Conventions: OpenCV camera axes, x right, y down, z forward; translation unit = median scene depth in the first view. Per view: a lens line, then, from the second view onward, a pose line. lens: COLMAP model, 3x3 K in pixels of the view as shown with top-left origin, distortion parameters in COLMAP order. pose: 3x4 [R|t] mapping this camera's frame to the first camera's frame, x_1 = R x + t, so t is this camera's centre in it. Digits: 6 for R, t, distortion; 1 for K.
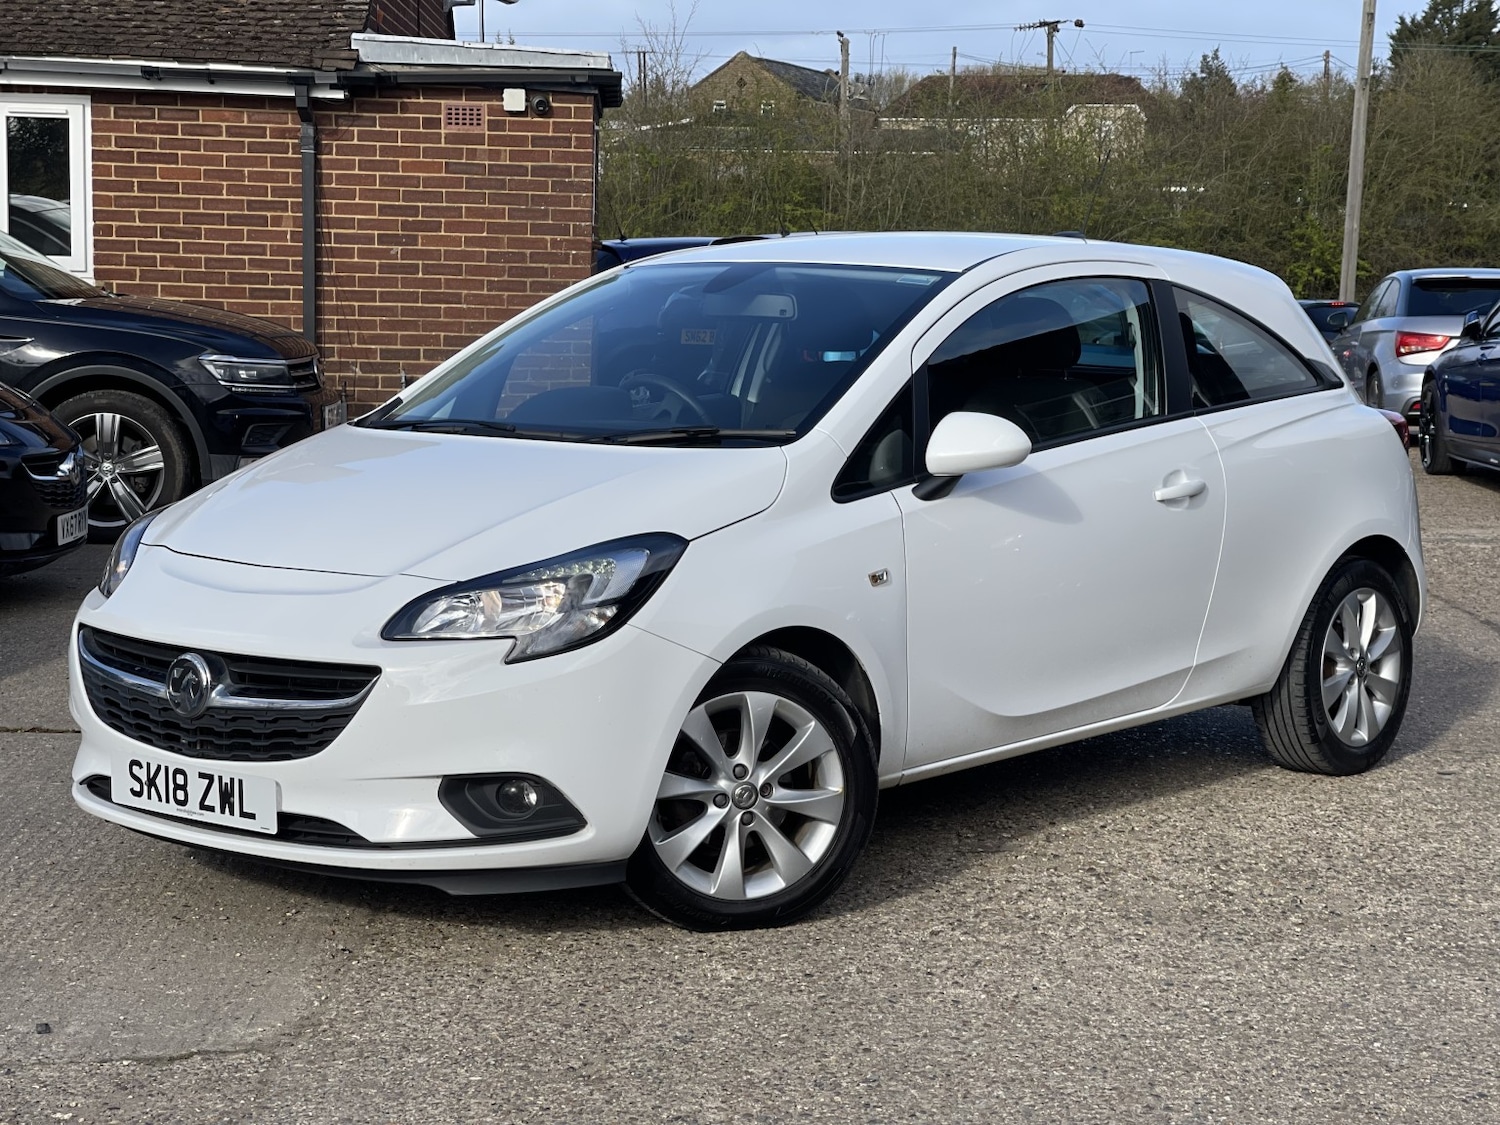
lens RADIAL K [[2736.2, 0, 755.4], [0, 2736.2, 561.7], [0, 0, 1]] dist [0.241611, -0.345567]
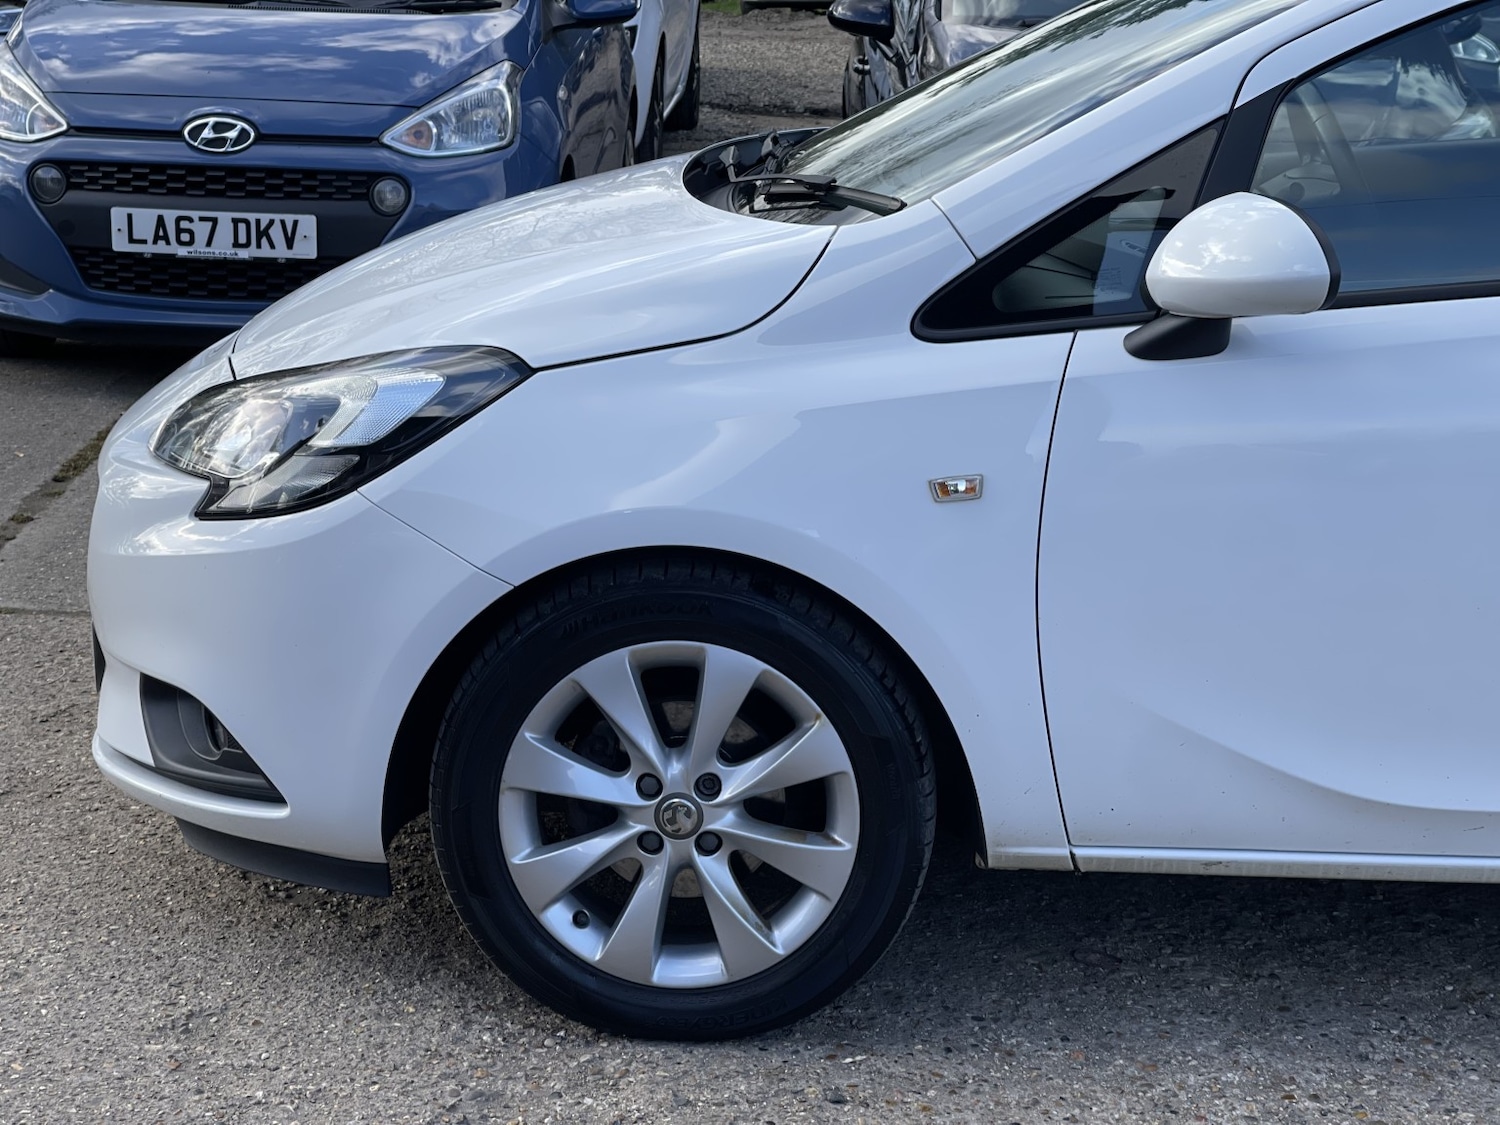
lens RADIAL K [[2756.8, 0, 750.0], [0, 2756.8, 562.5], [0, 0, 1]] dist [0.287981, -0.800805]
pose [[0.611866, 0.195860, -0.766328, 0.340292], [-0.099809, 0.980231, 0.170838, -0.053259], [0.784639, -0.028044, 0.619319, 0.491147]]
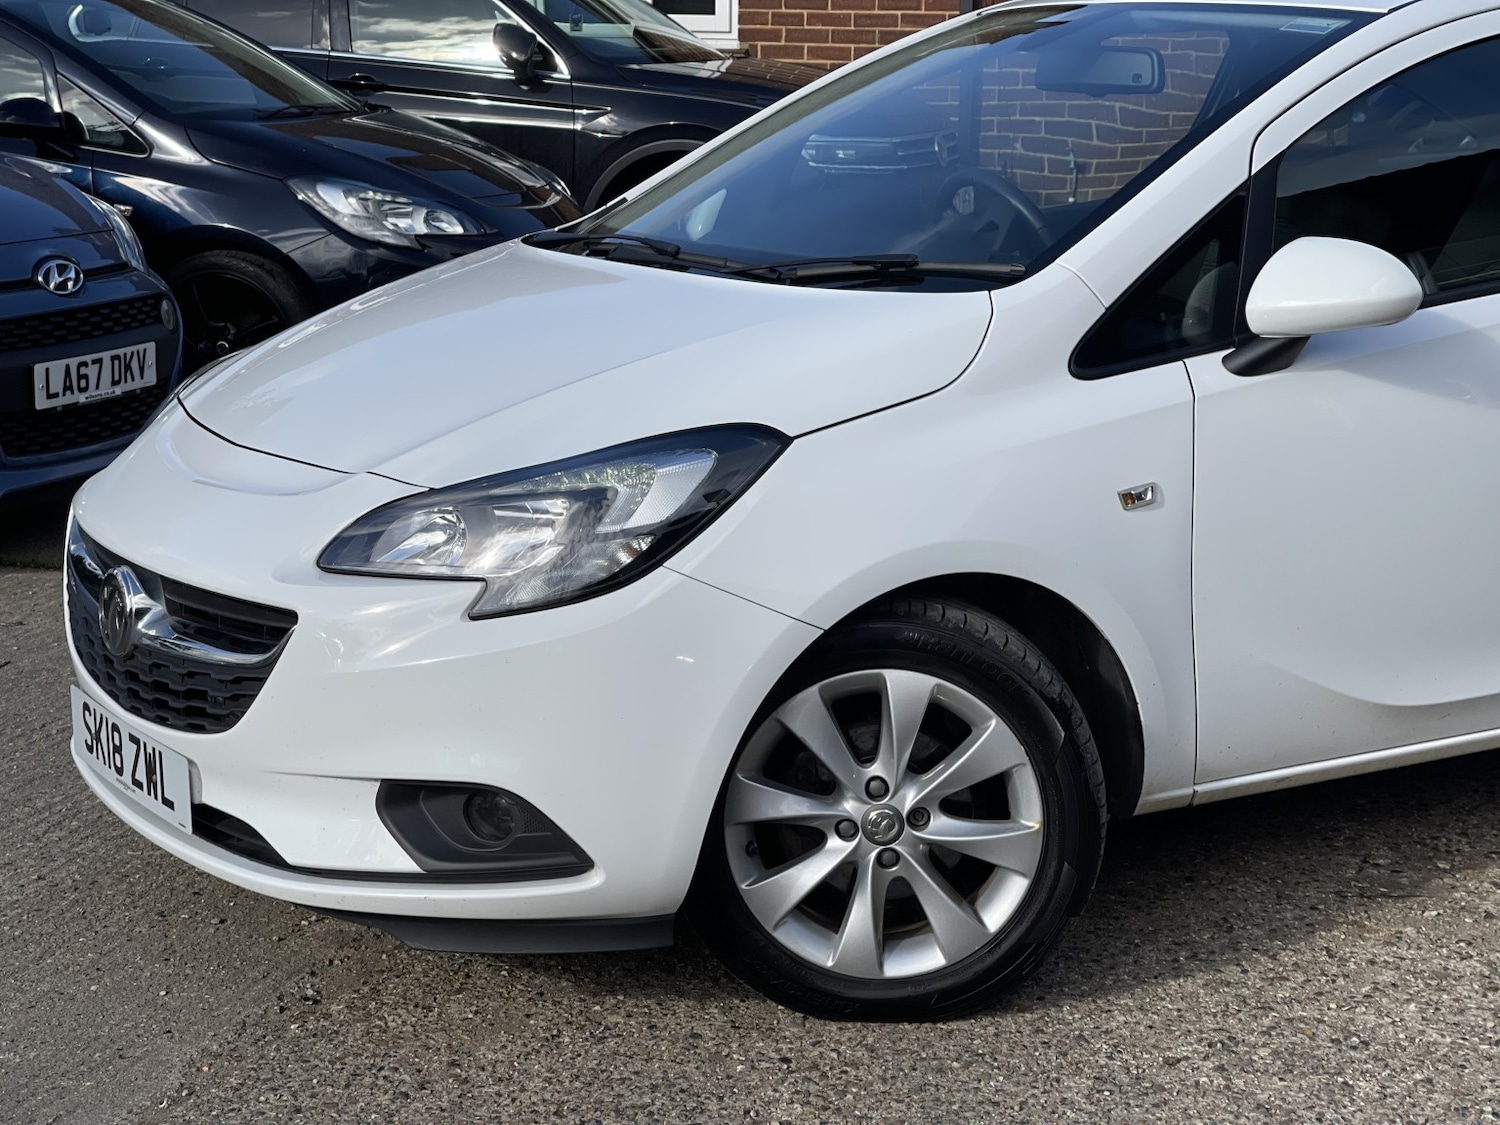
lens RADIAL K [[2756.8, 0, 750.0], [0, 2756.8, 562.5], [0, 0, 1]] dist [0.287981, -0.800805]
pose [[0.945060, 0.055664, -0.322122, 0.131957], [-0.028460, 0.995665, 0.088555, -0.026460], [0.325655, -0.074522, 0.942547, 0.274442]]
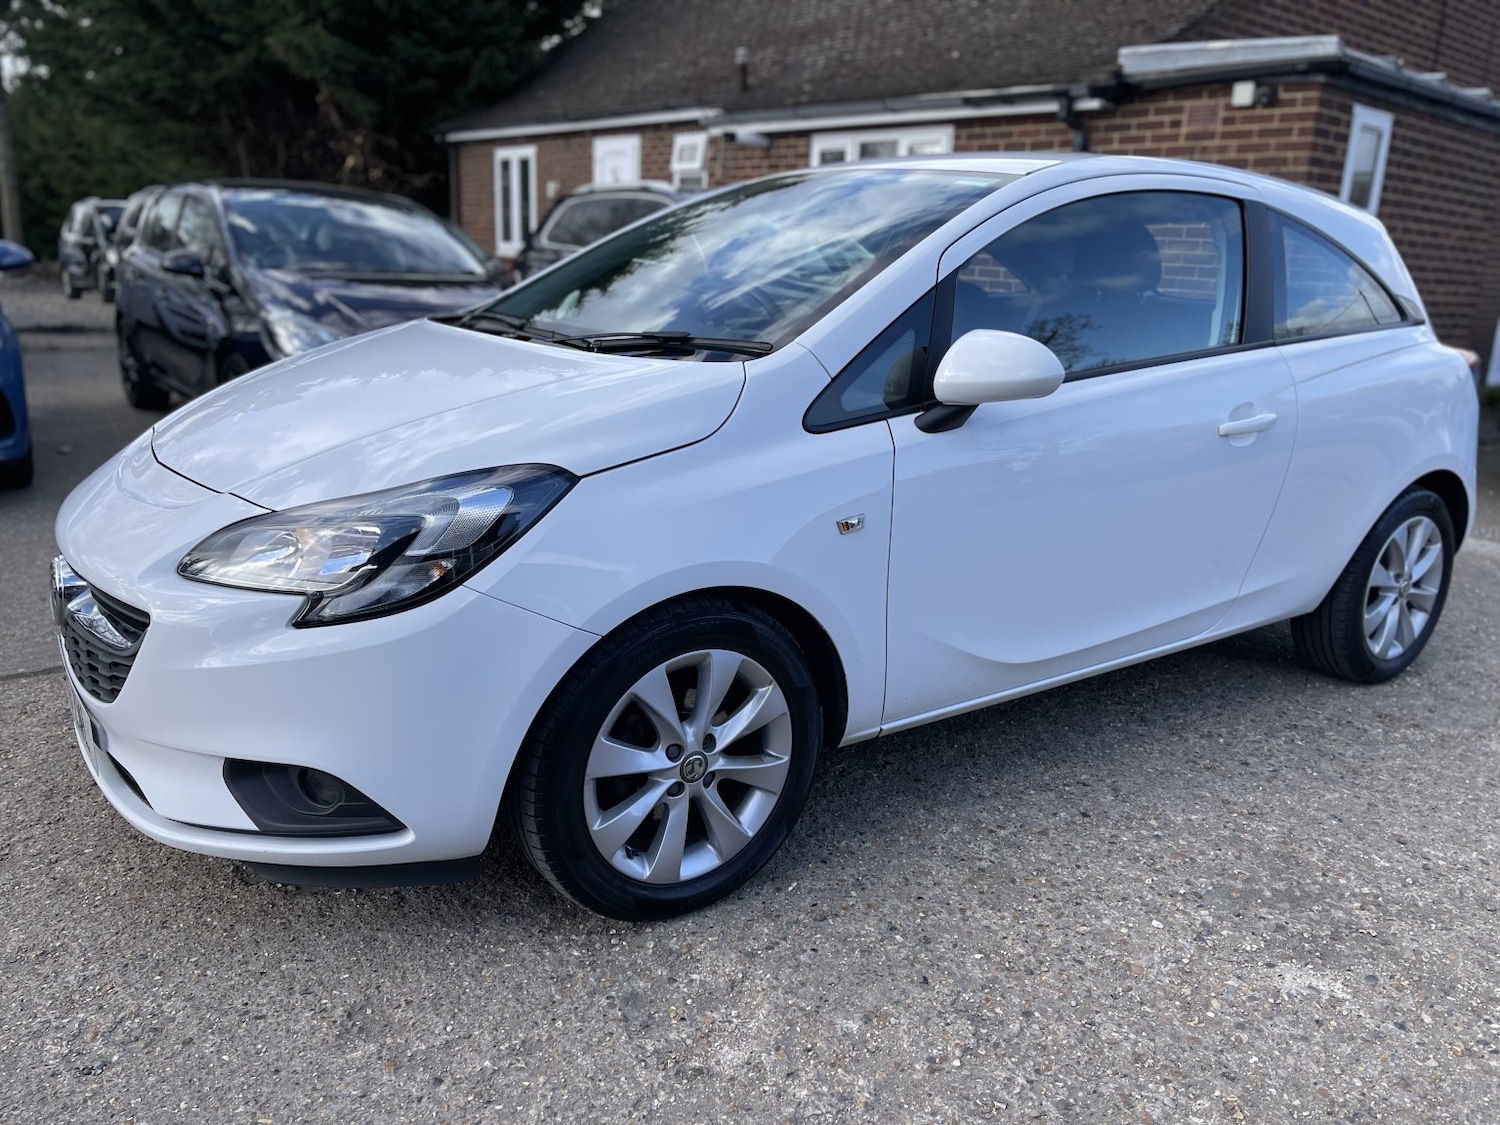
lens RADIAL K [[1146.2, 0, 749.4], [0, 1146.2, 568.0], [0, 0, 1]] dist [0.066576, -0.078567]
pose [[0.967589, 0.097649, -0.232888, 0.076537], [-0.060126, 0.984775, 0.163105, -0.028623], [0.245270, -0.143816, 0.958728, 0.504278]]
